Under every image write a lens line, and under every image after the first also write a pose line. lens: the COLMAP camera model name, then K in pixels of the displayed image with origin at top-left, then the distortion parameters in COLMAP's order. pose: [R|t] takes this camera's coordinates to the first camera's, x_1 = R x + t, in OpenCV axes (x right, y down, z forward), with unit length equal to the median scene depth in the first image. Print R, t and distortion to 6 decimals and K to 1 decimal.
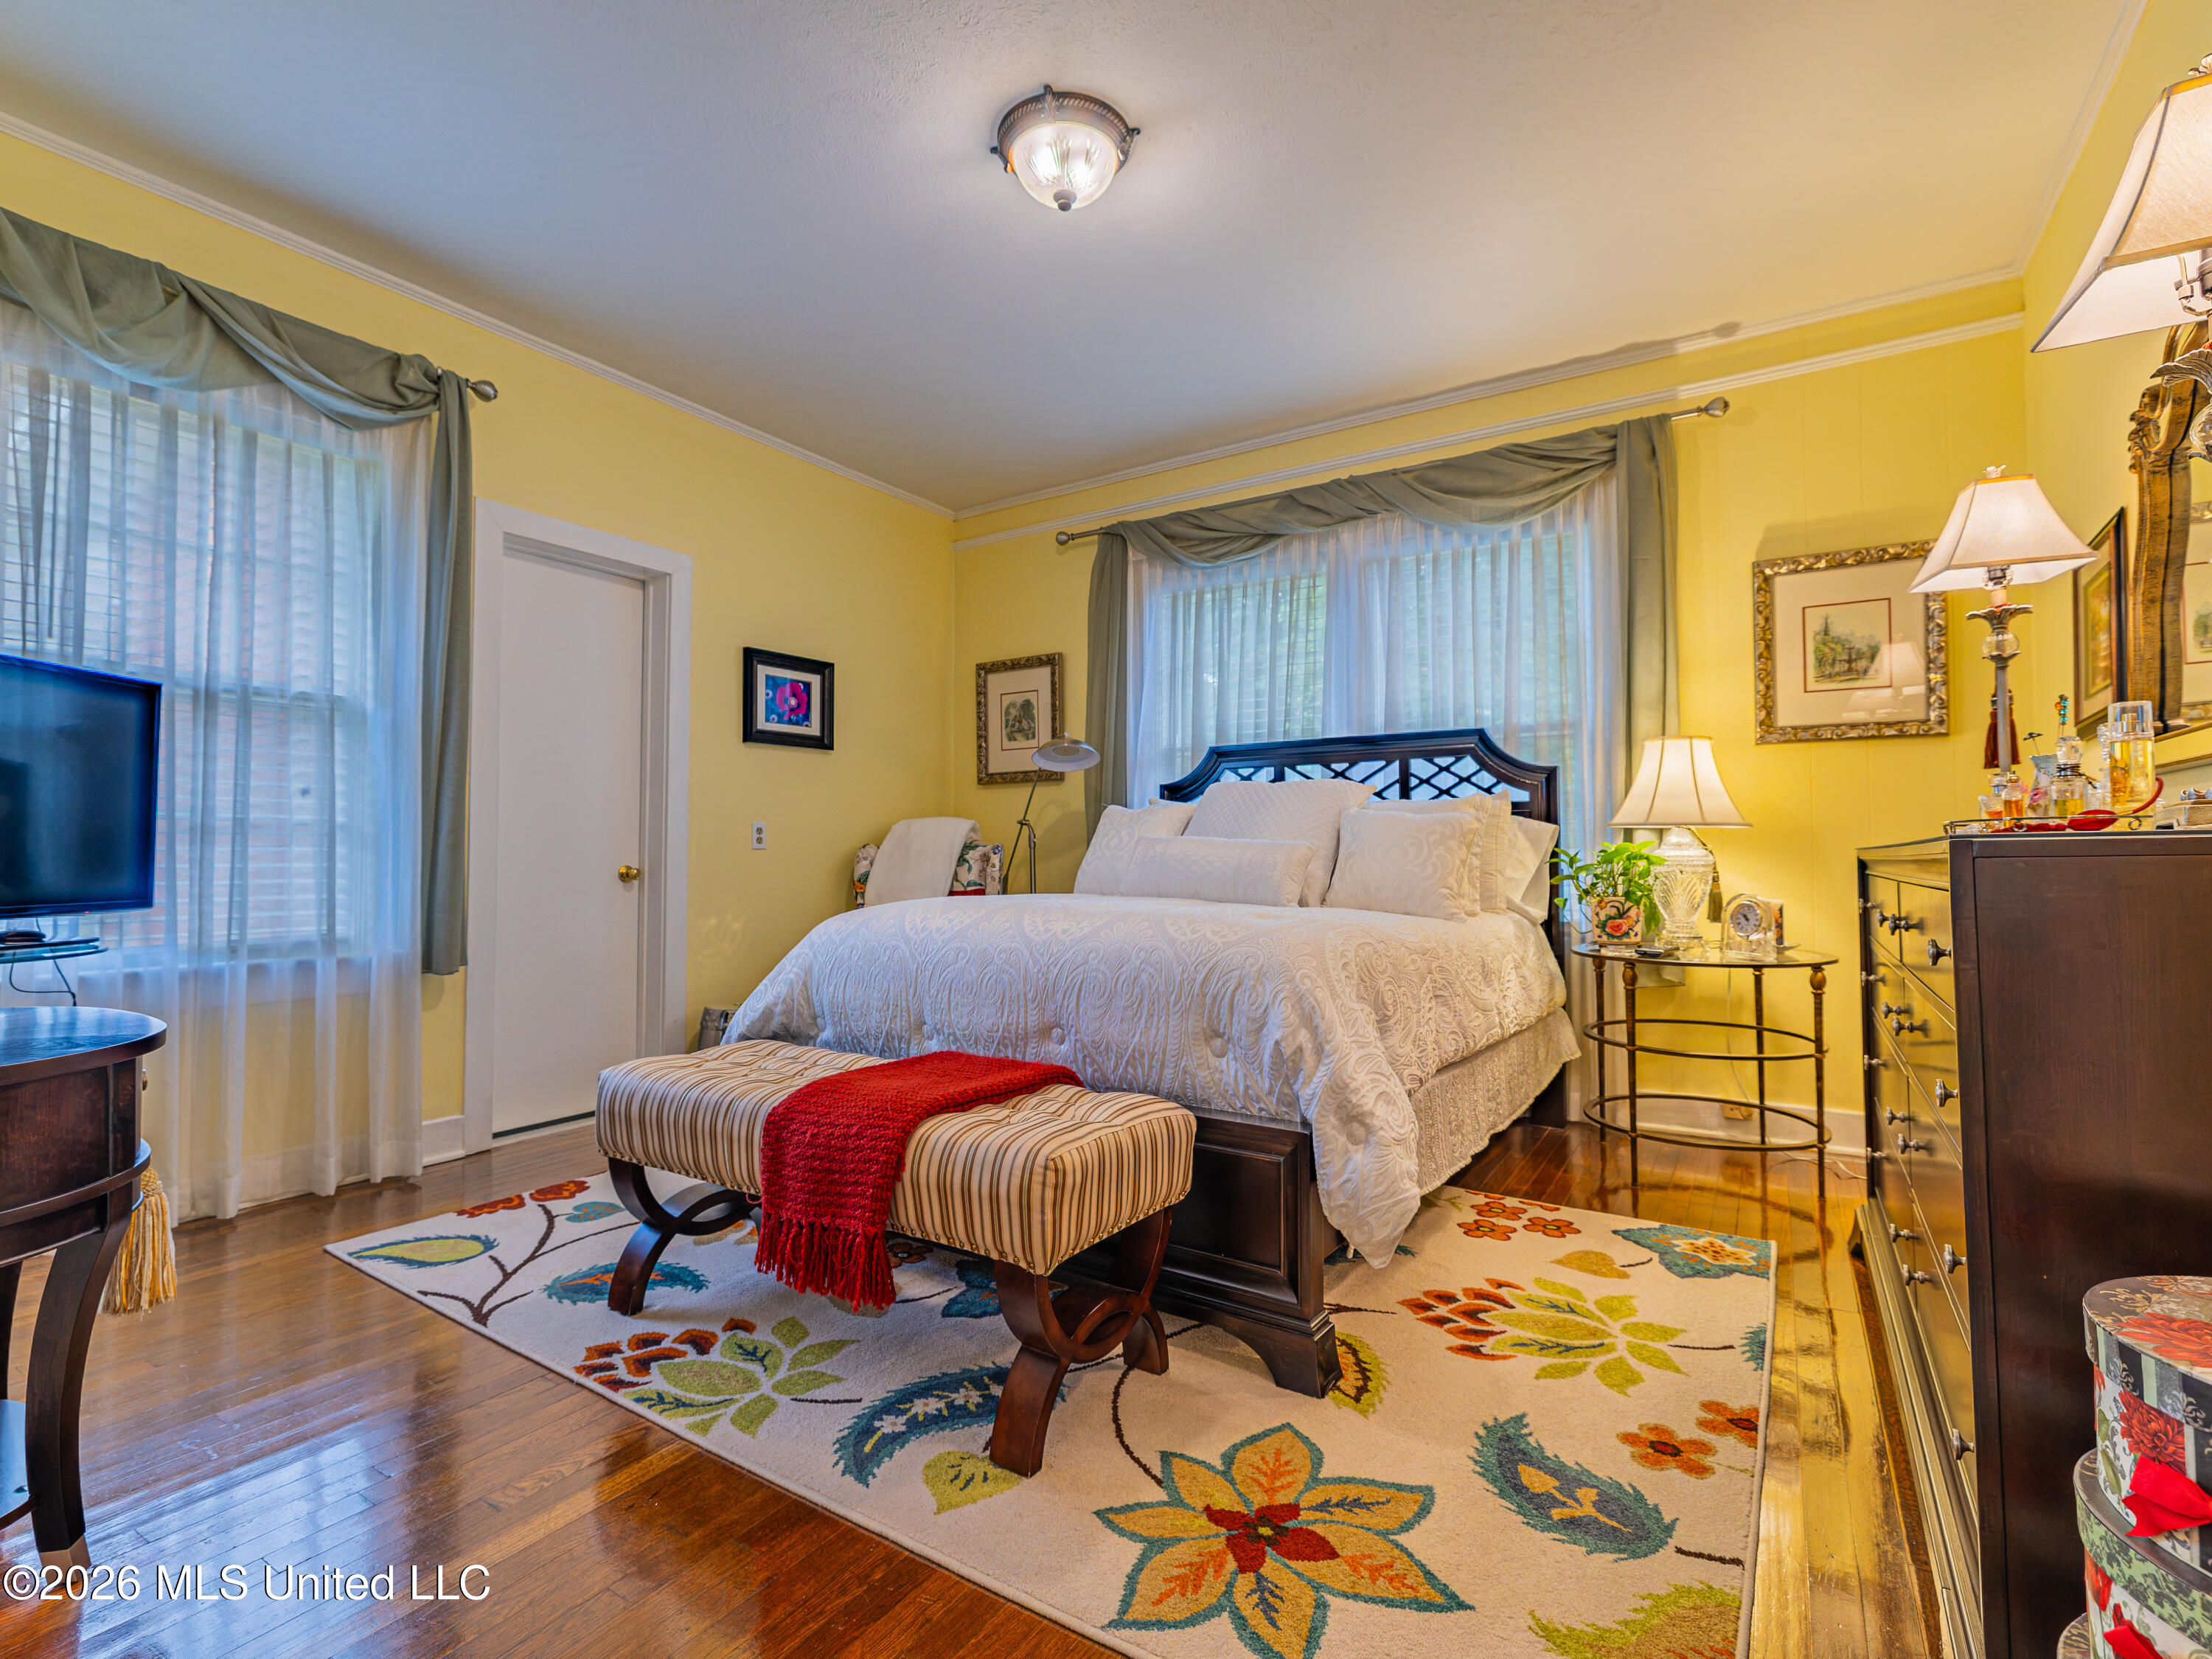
lens RADIAL K [[1044.3, 0, 1113.3], [0, 1044.3, 822.8], [0, 0, 1]] dist [0.000811, 0.000957]
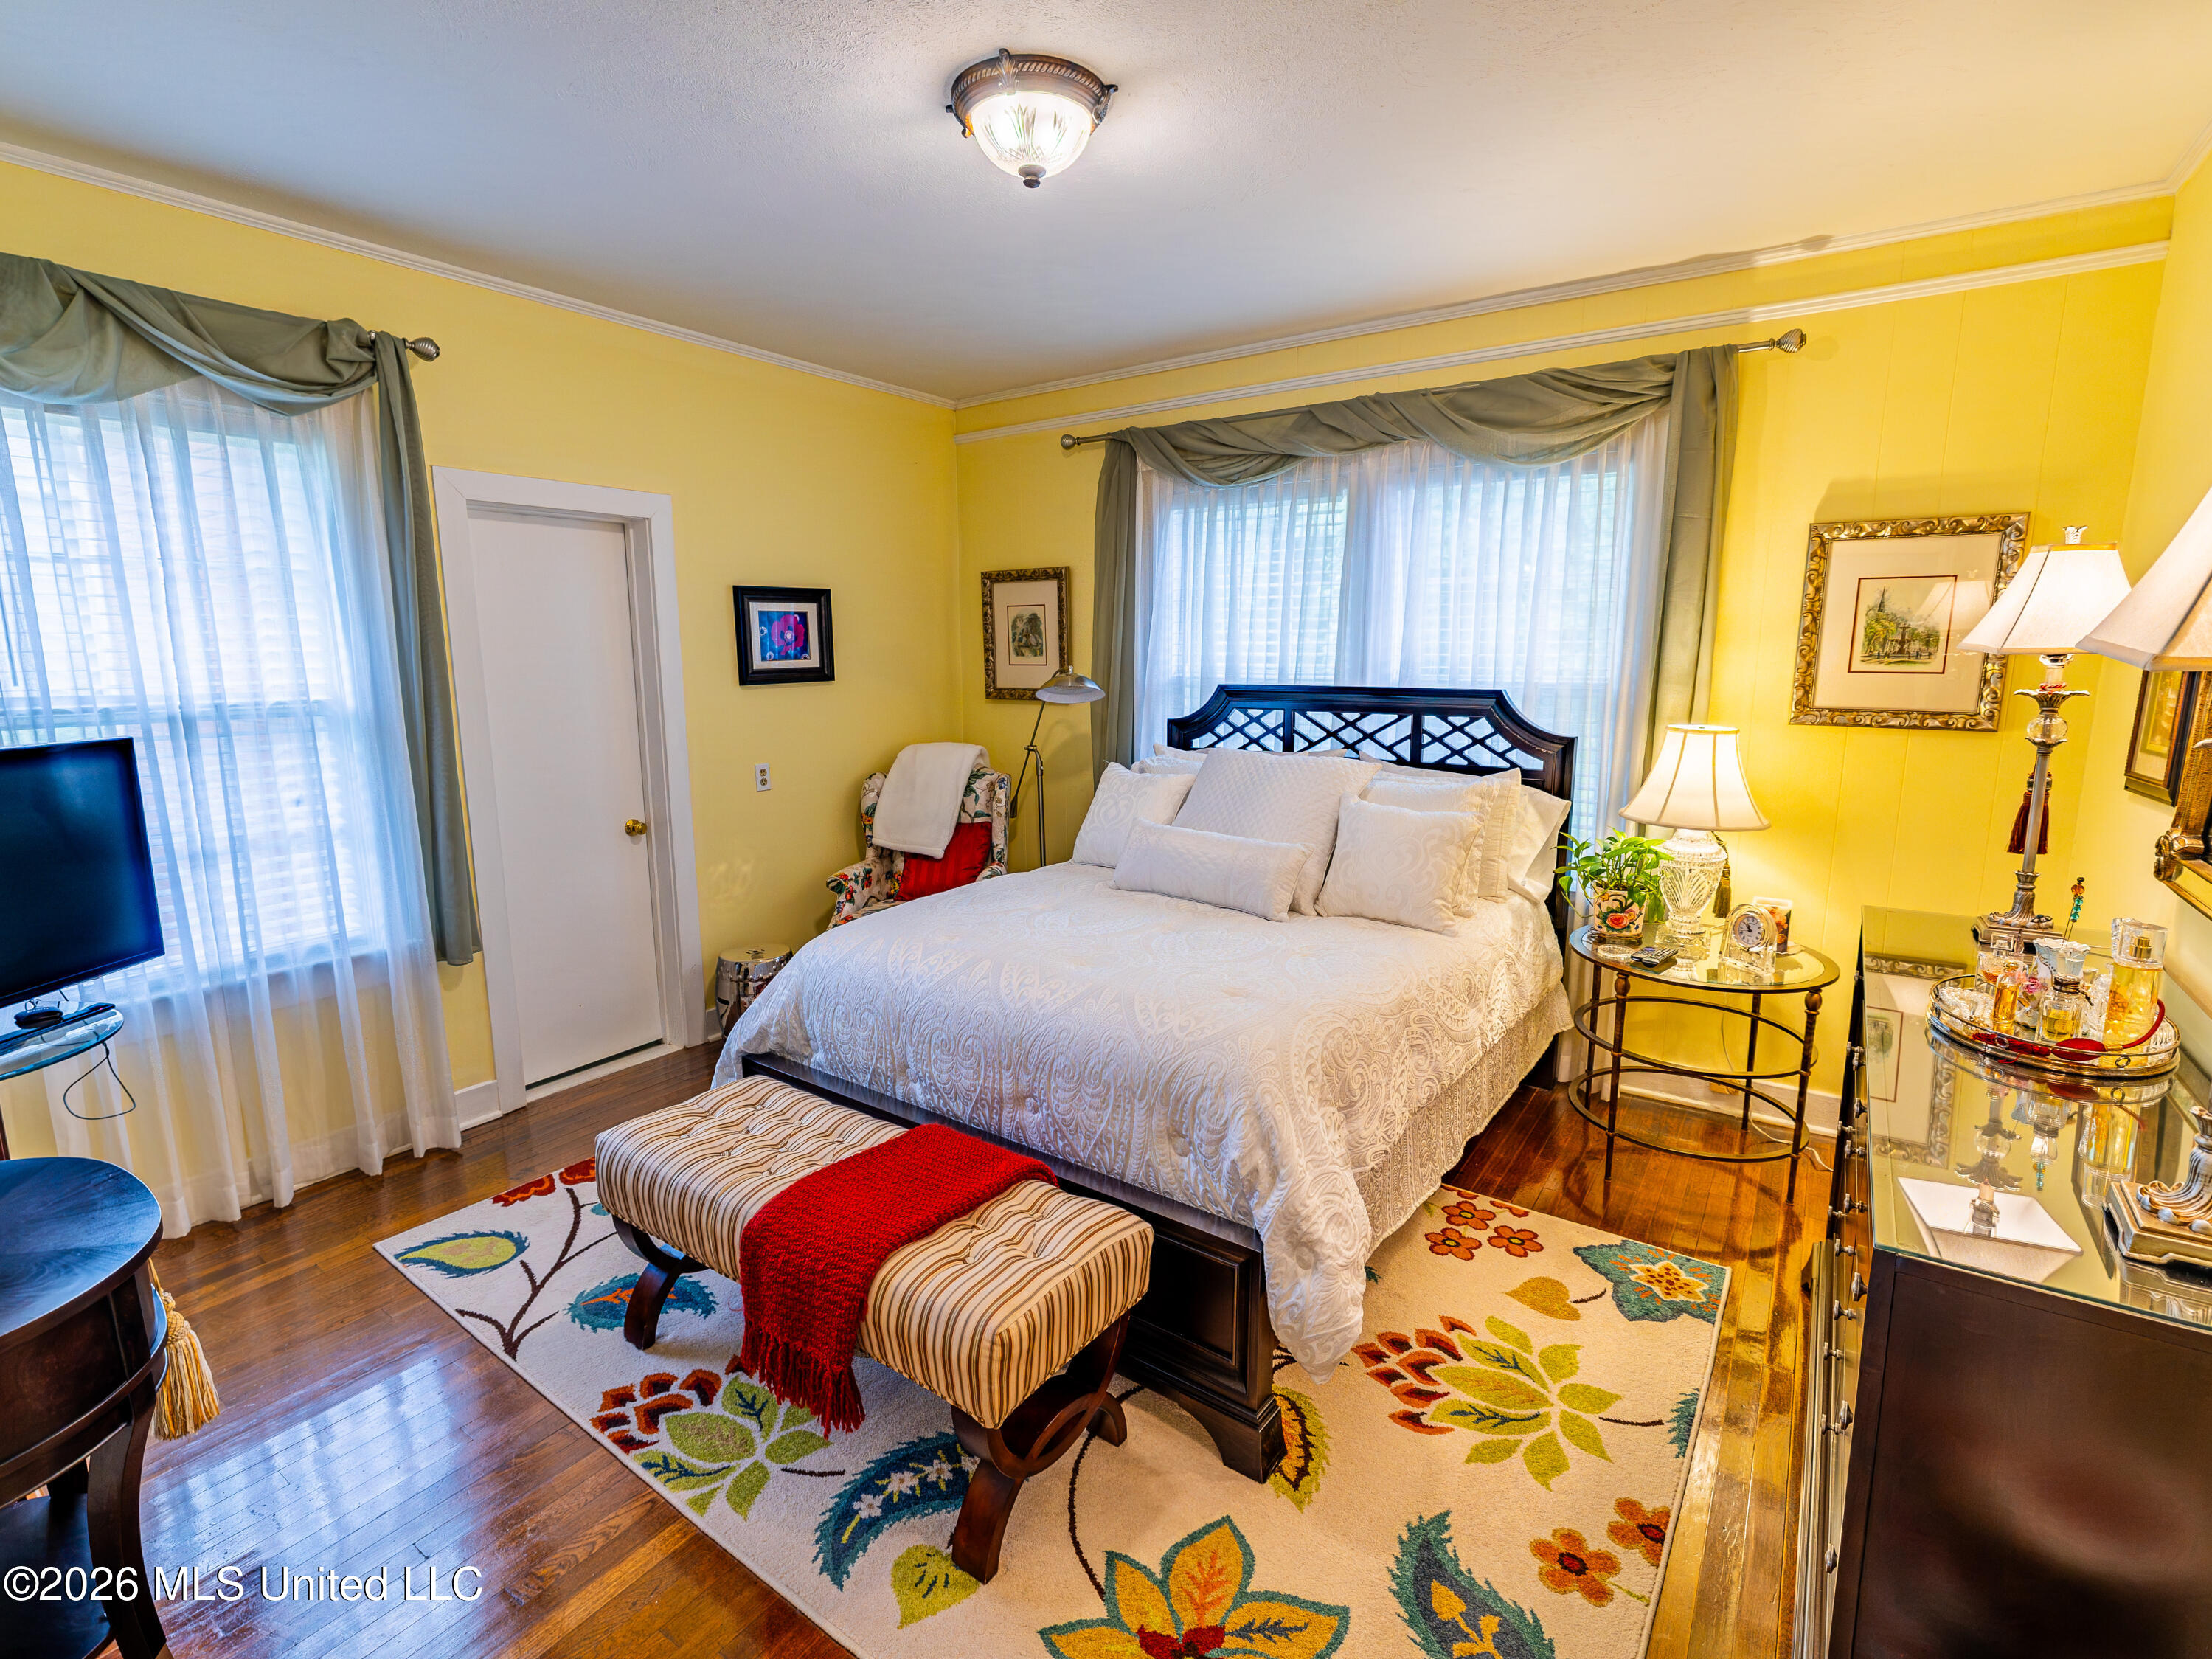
lens RADIAL K [[1044.3, 0, 1113.3], [0, 1044.3, 822.8], [0, 0, 1]] dist [0.000811, 0.000957]
pose [[0.999218, 0.005592, -0.039131, 0.048492], [0.002268, 0.980205, 0.197971, -0.199021], [0.039464, -0.197905, 0.979426, 0.038398]]
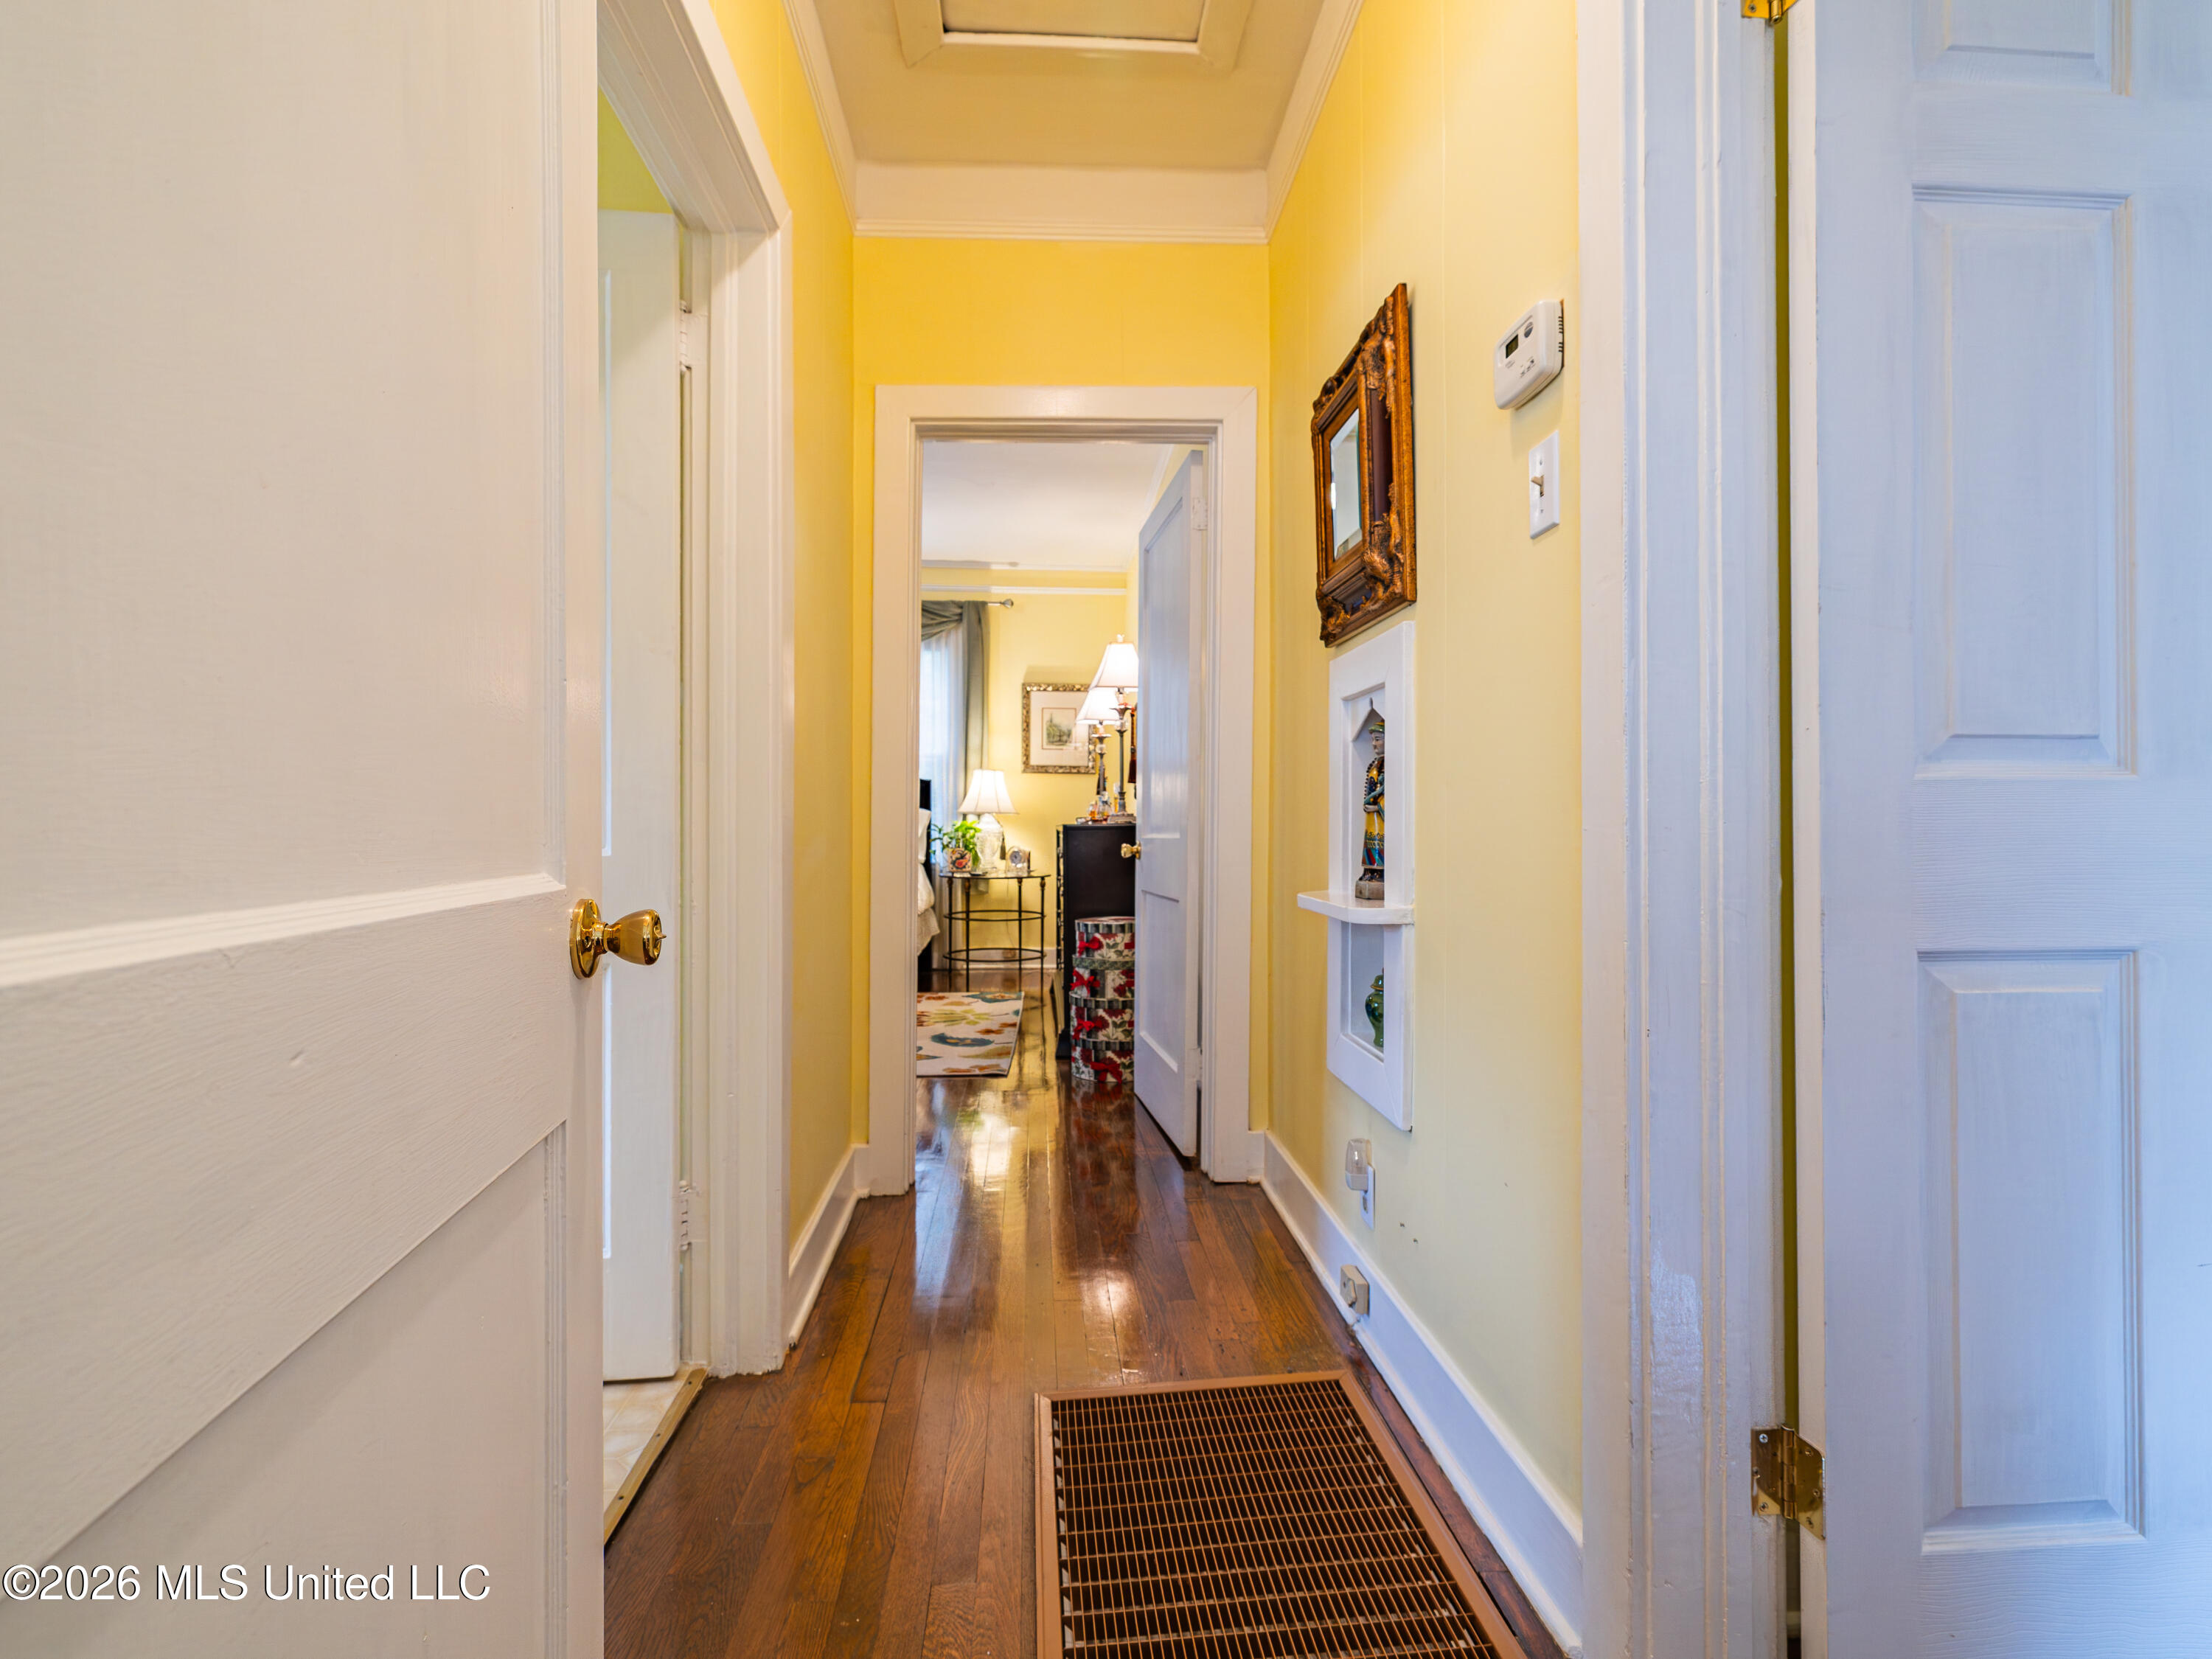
lens RADIAL K [[1044.3, 0, 1113.3], [0, 1044.3, 822.8], [0, 0, 1]] dist [0.000811, 0.000957]
pose [[0.801035, 0.004118, 0.598604, -0.517737], [-0.025407, 0.999309, 0.027125, -0.042964], [-0.598079, -0.036937, 0.800586, -0.834412]]
